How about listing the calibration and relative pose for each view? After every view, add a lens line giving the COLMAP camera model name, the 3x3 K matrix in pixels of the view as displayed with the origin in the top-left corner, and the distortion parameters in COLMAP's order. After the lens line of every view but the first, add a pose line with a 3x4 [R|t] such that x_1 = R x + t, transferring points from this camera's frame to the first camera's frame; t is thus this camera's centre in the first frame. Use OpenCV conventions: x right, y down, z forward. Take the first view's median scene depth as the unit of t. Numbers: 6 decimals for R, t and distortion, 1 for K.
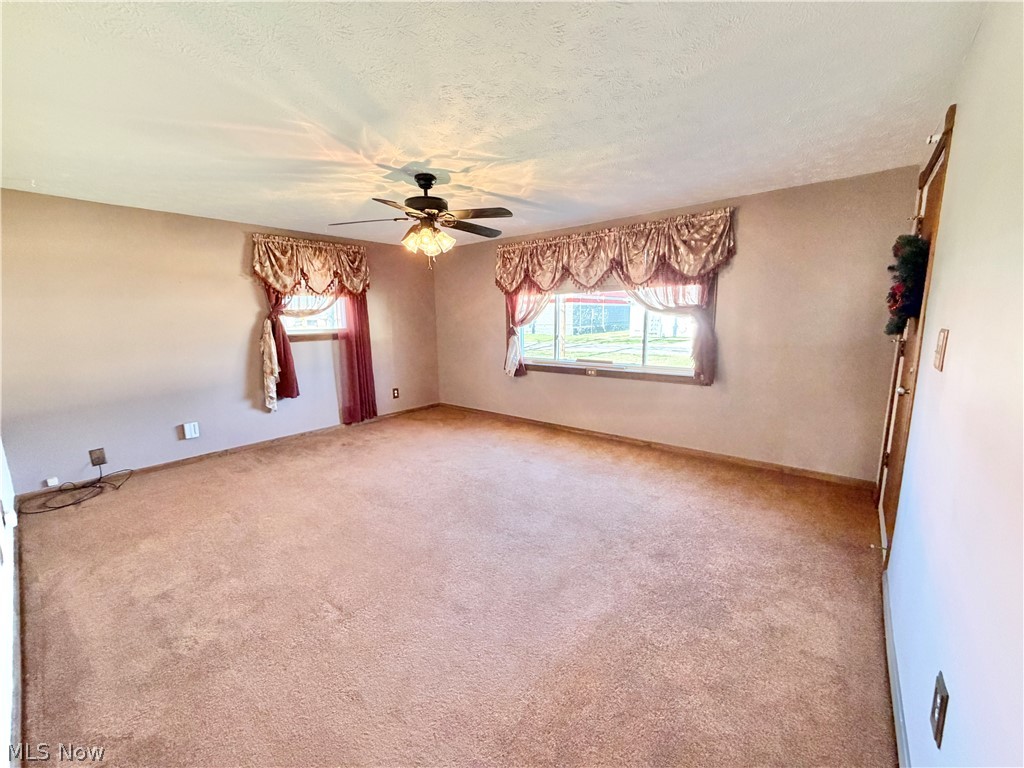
lens RADIAL K [[406.3, 0, 506.8], [0, 406.3, 387.2], [0, 0, 1]] dist [-0.000965, 0.000692]
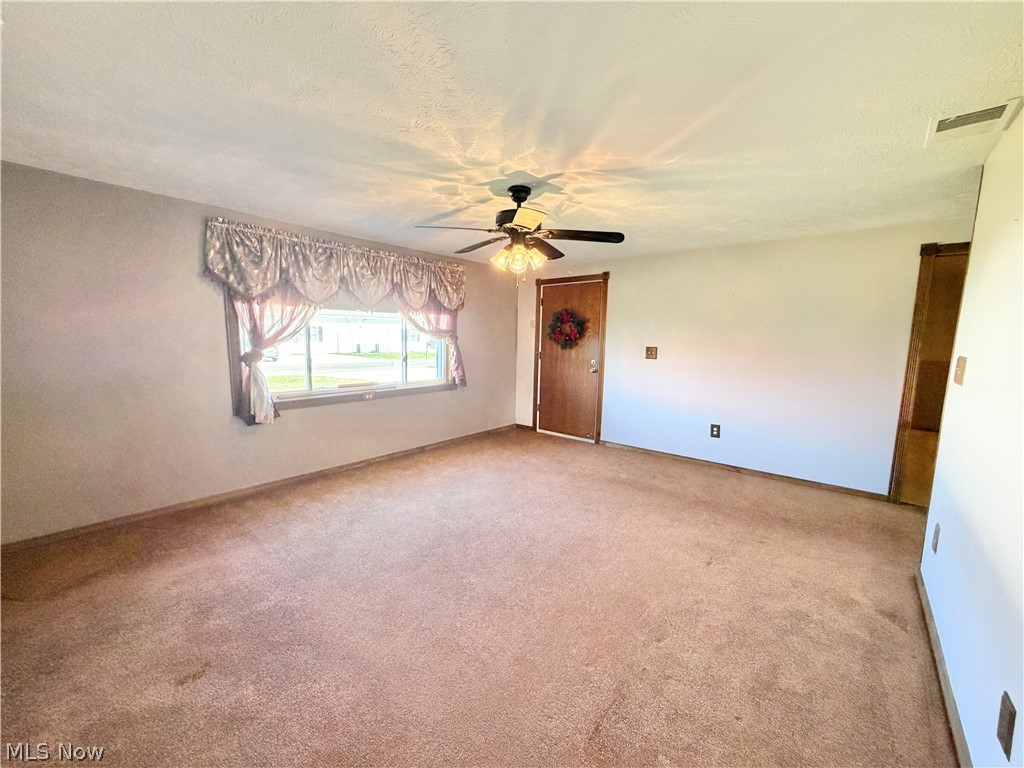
lens RADIAL K [[406.3, 0, 510.9], [0, 406.3, 386.7], [0, 0, 1]] dist [-0.000965, 0.000692]
pose [[0.002697, -0.107691, 0.994181, -1.046755], [0.153233, 0.982488, 0.106009, -0.155809], [-0.988186, 0.152055, 0.019151, 0.954339]]
